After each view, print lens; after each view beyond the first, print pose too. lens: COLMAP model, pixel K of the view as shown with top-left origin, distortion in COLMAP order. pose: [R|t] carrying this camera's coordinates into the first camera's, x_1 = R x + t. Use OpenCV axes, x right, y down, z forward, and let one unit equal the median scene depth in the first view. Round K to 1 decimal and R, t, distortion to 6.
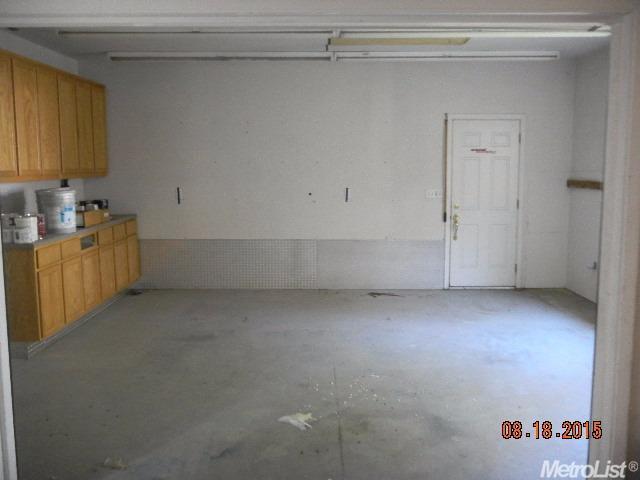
lens RADIAL K [[635.5, 0, 320.4], [0, 635.5, 240.4], [0, 0, 1]] dist [-0.021528, 0.000000]
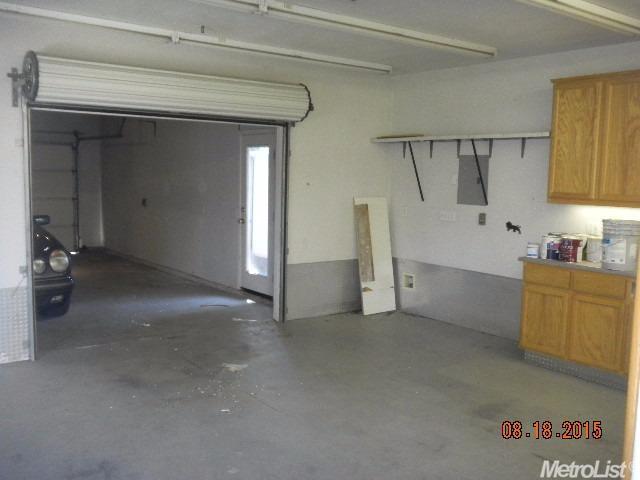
lens RADIAL K [[635.5, 0, 320.4], [0, 635.5, 240.2], [0, 0, 1]] dist [-0.021528, 0.000000]
pose [[-0.793763, 0.043383, -0.606678, 0.631668], [-0.100957, 0.974219, 0.201755, -0.275543], [0.599790, 0.221394, -0.768919, 2.087823]]
